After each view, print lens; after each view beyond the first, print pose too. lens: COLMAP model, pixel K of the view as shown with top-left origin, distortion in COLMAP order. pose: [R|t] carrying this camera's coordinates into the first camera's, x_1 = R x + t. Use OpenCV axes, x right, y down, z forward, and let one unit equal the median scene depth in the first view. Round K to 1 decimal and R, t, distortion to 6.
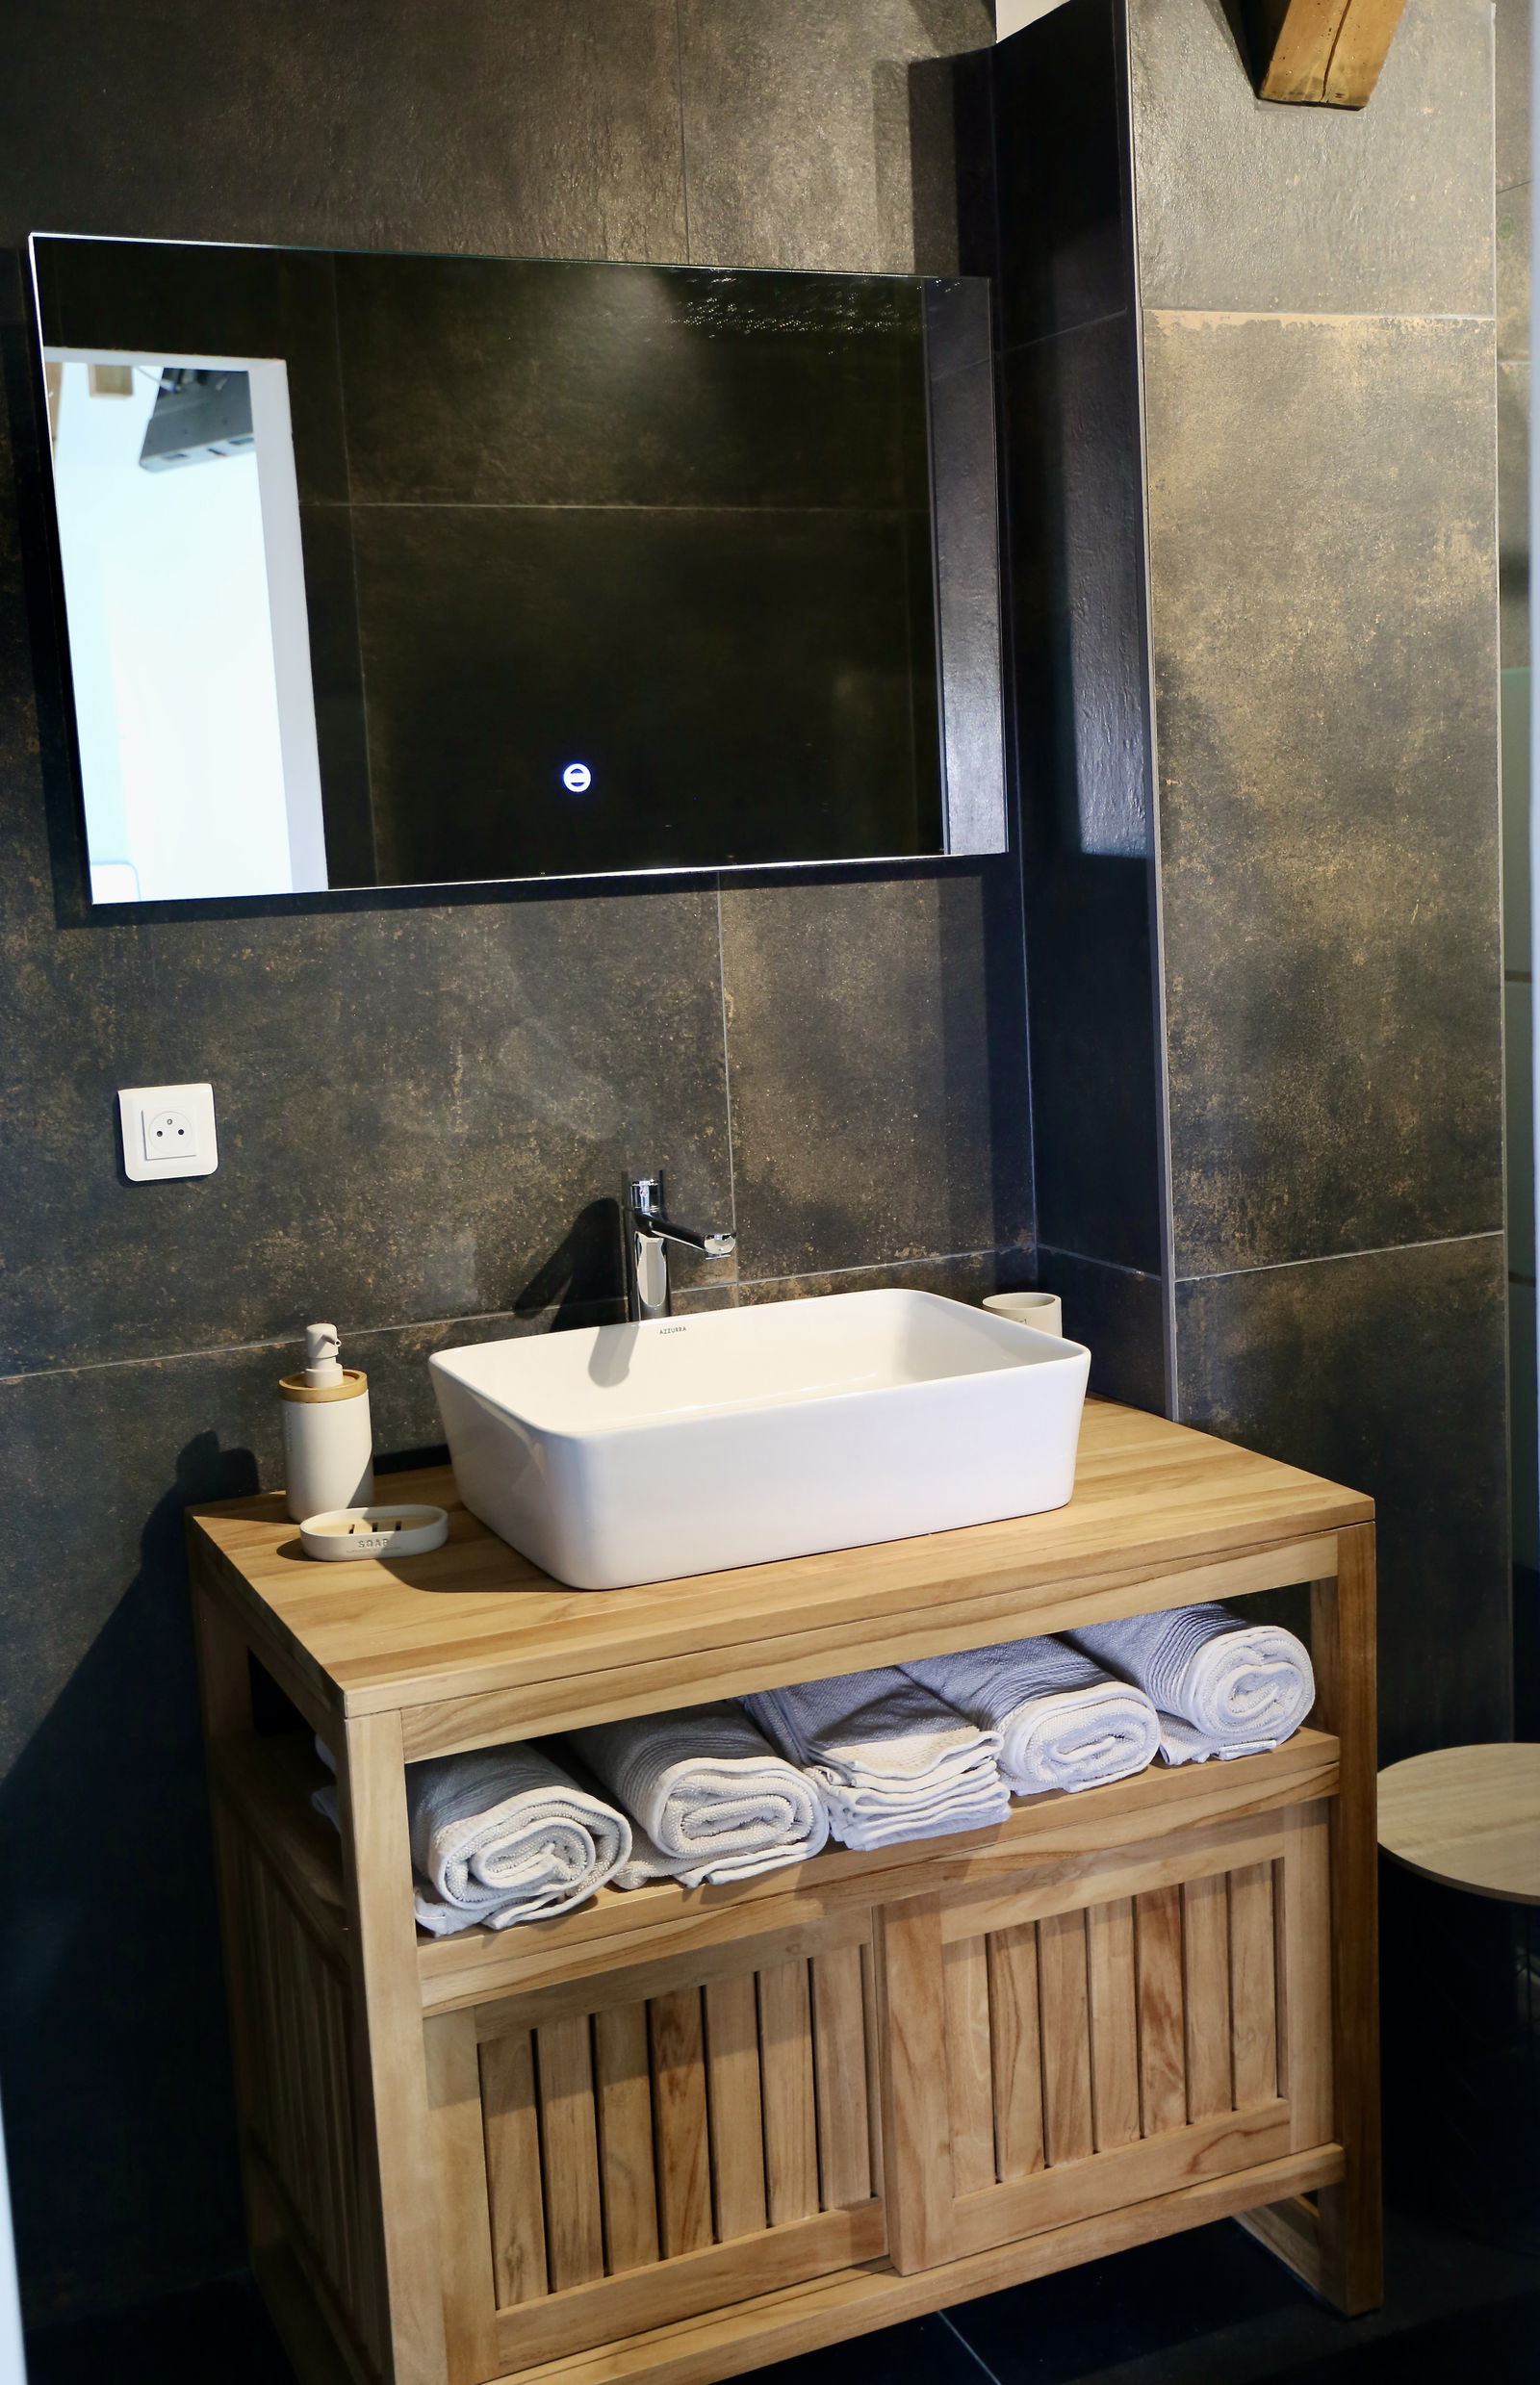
lens RADIAL K [[2599.5, 0, 772.7], [0, 2599.5, 1192.2], [0, 0, 1]] dist [0.045778, 0.000000]
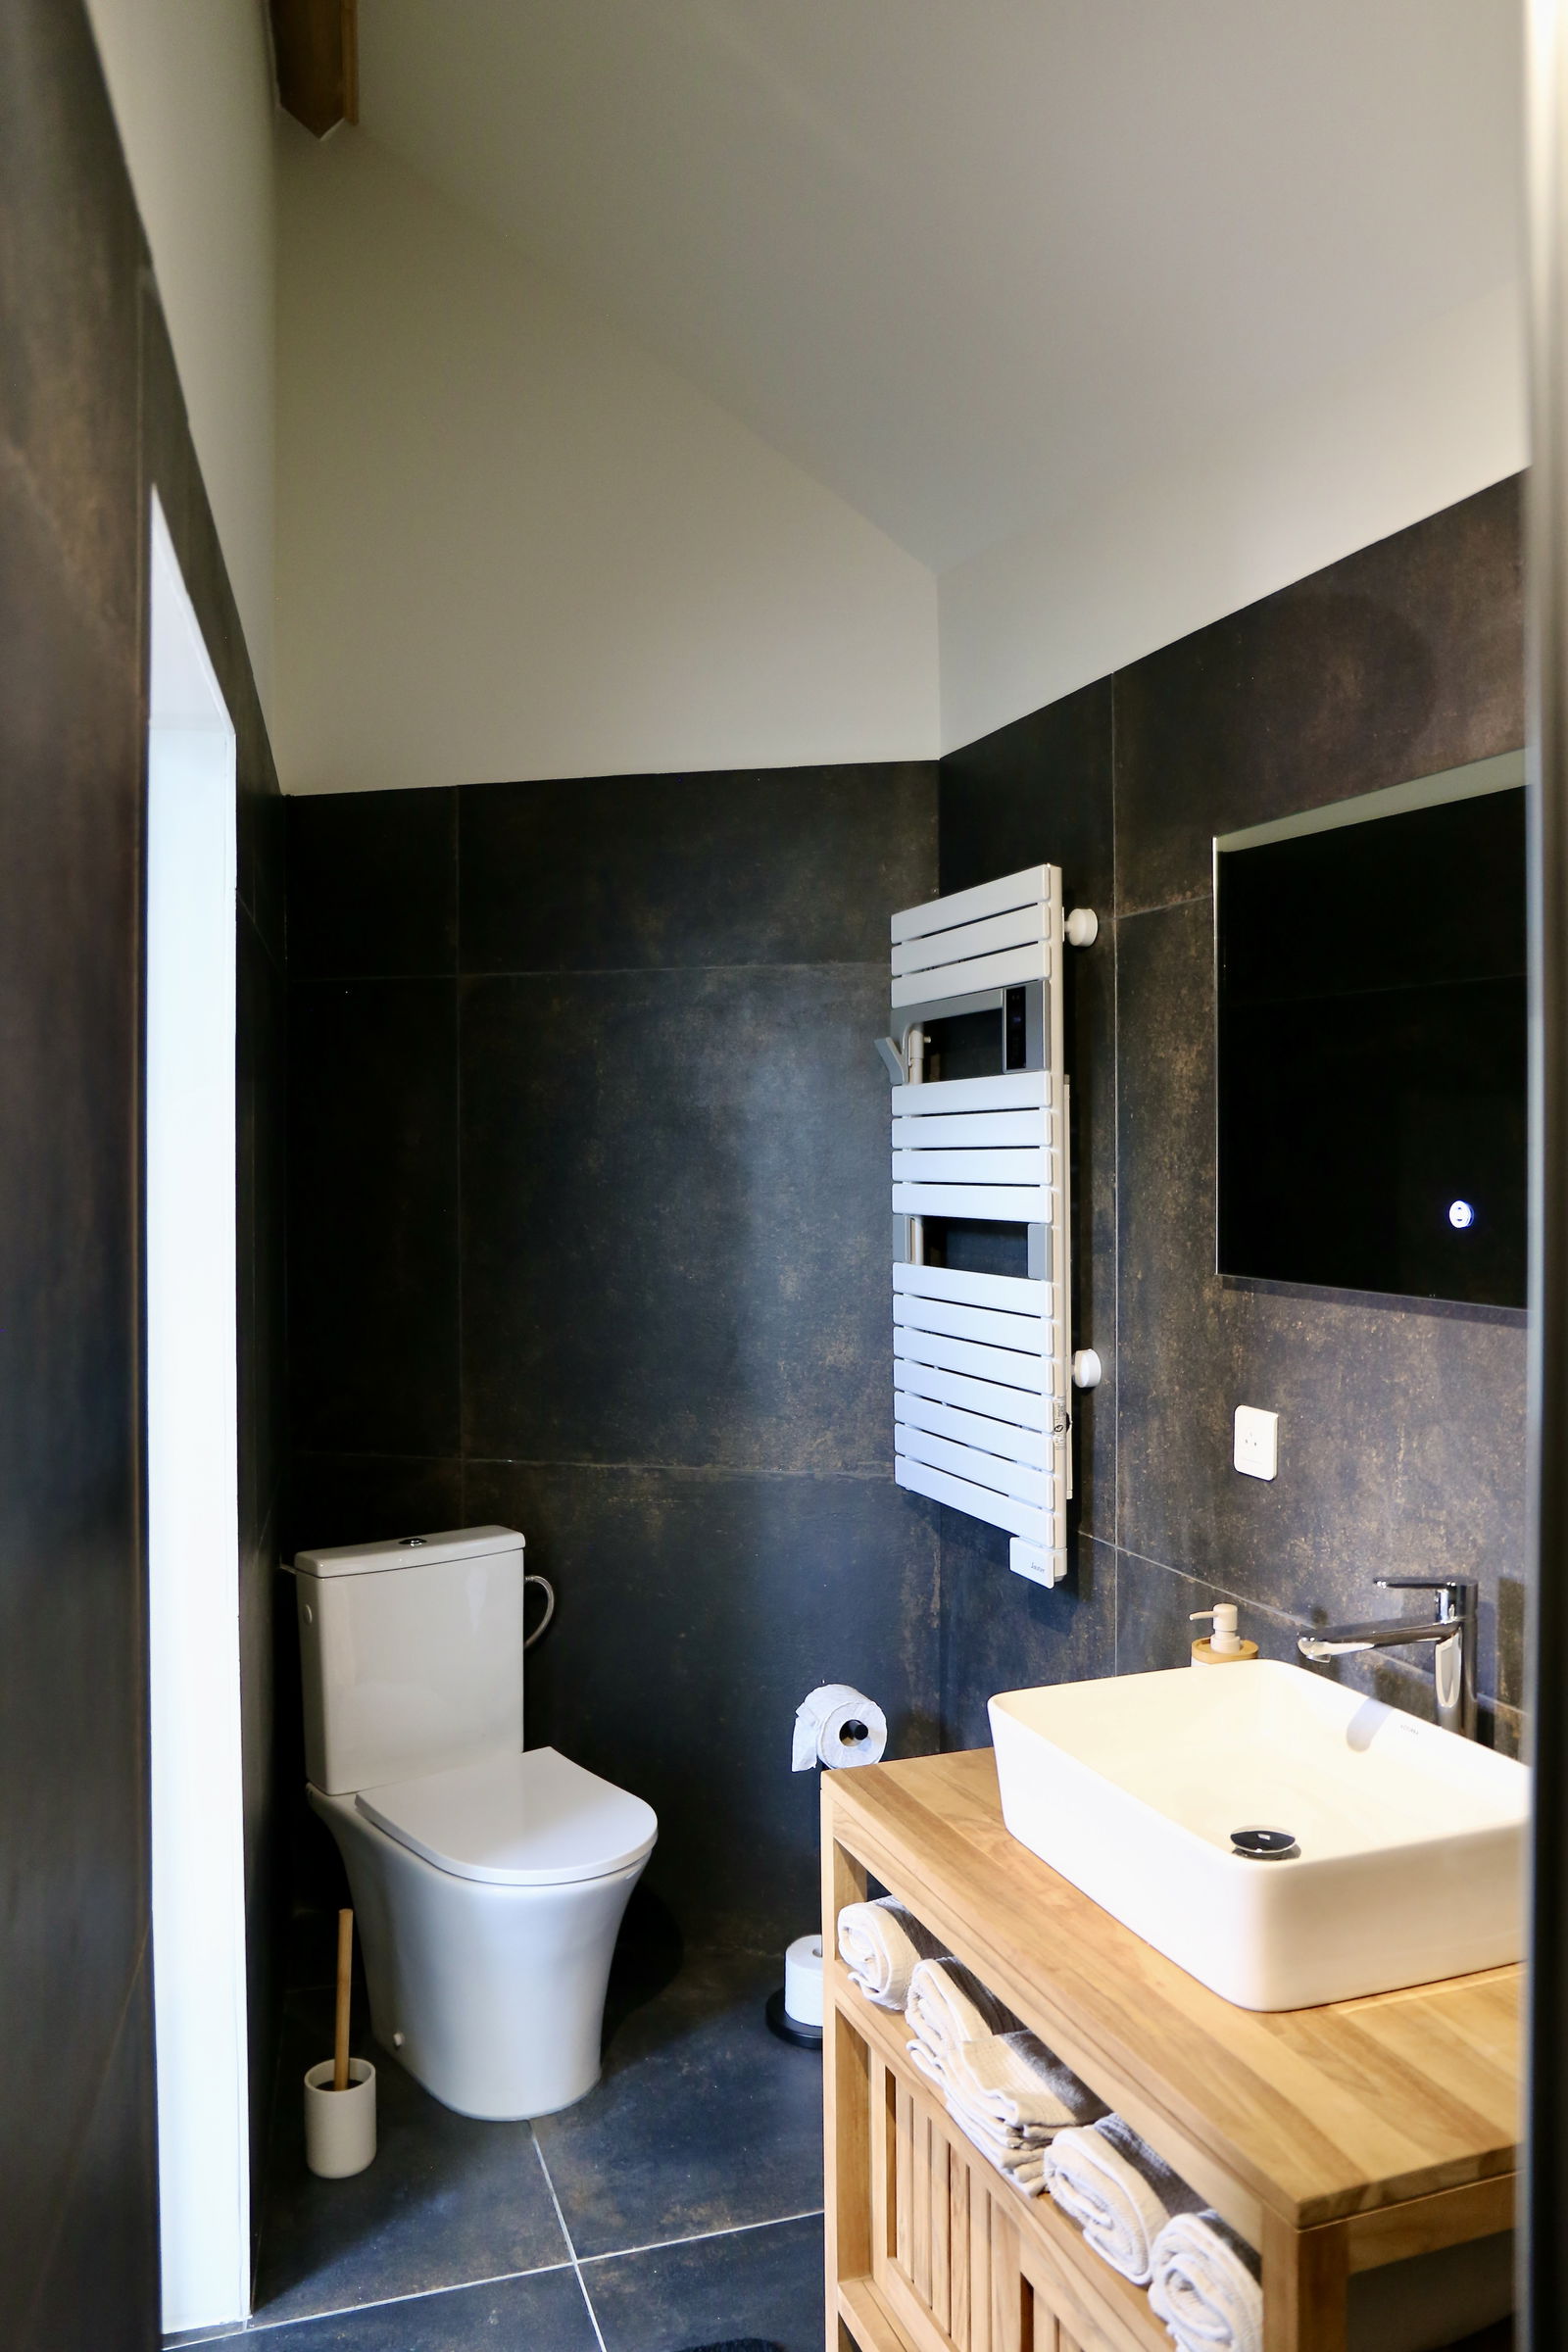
lens RADIAL K [[1773.5, 0, 785.6], [0, 1773.5, 1171.3], [0, 0, 1]] dist [-0.012143, 0.000034]
pose [[-0.073057, 0.059921, -0.995526, 0.695072], [-0.138744, 0.987877, 0.069643, -0.190284], [0.987630, 0.143211, -0.063858, 0.763063]]
